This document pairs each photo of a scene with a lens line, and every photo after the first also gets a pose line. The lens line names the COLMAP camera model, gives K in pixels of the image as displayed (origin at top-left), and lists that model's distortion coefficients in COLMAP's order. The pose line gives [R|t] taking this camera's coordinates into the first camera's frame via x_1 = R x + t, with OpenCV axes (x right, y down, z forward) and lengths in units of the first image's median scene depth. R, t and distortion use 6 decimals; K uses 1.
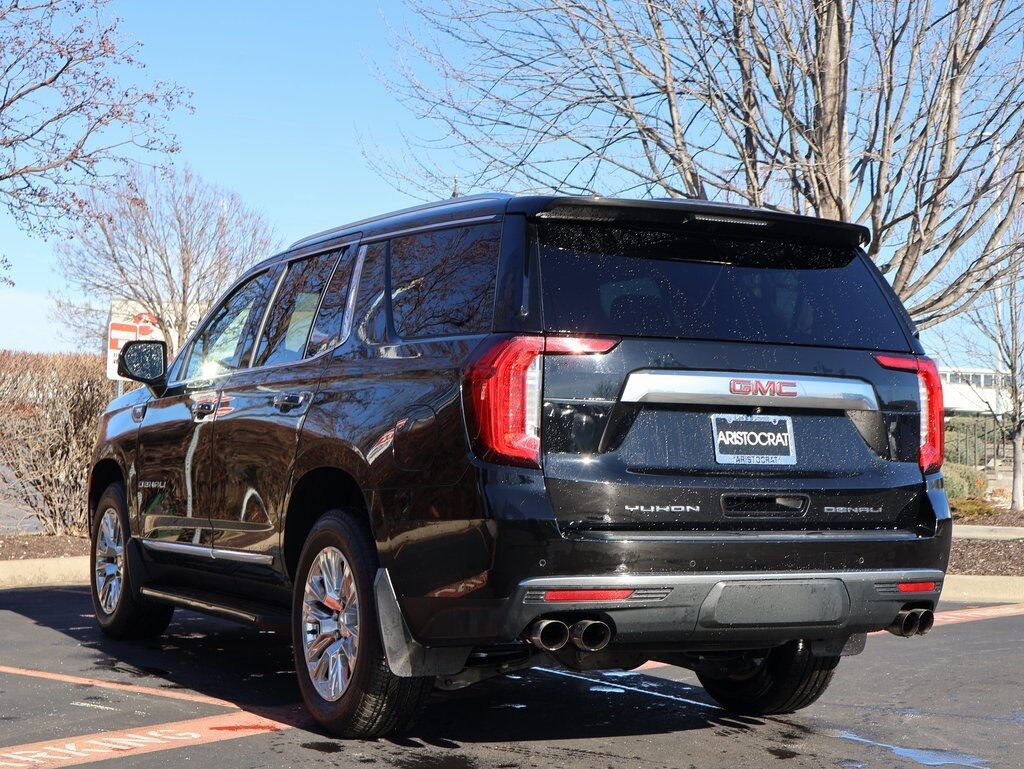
lens RADIAL K [[1522.5, 0, 512.0], [0, 1522.5, 384.5], [0, 0, 1]] dist [-0.008795, 0.027420]
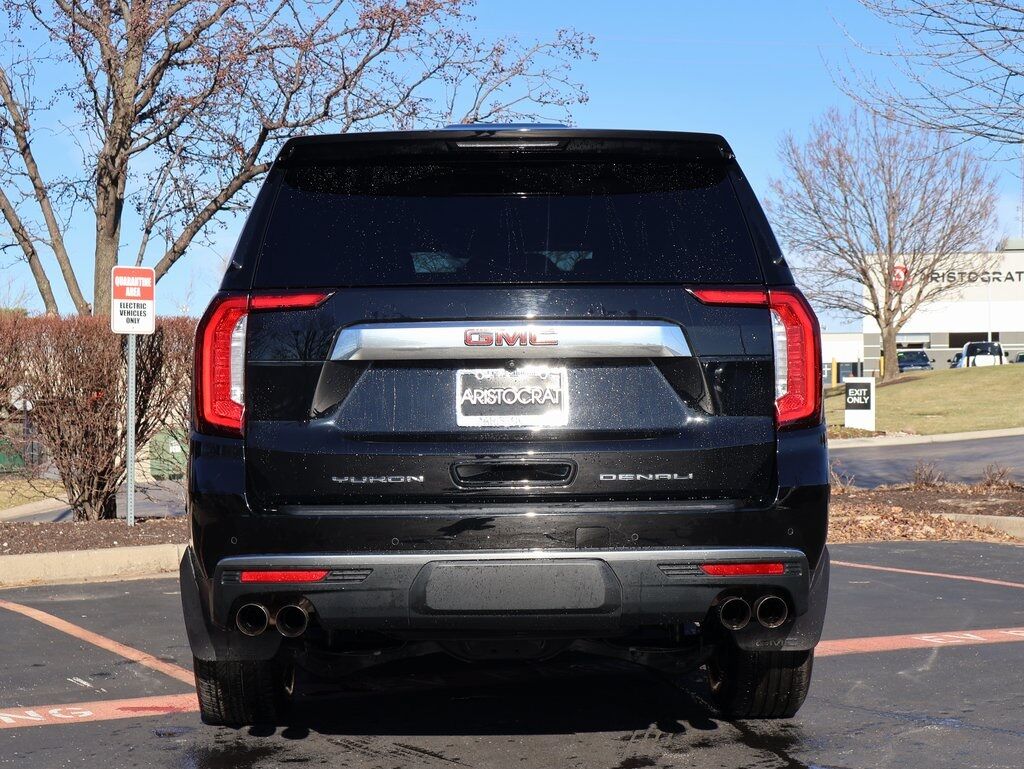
lens RADIAL K [[1633.4, 0, 512.0], [0, 1633.4, 384.5], [0, 0, 1]] dist [0.045656, -0.044704]
pose [[0.919609, -0.037571, -0.391035, 0.520306], [0.048091, 0.998696, 0.017143, 0.013030], [0.389881, -0.034571, 0.920216, 0.148556]]
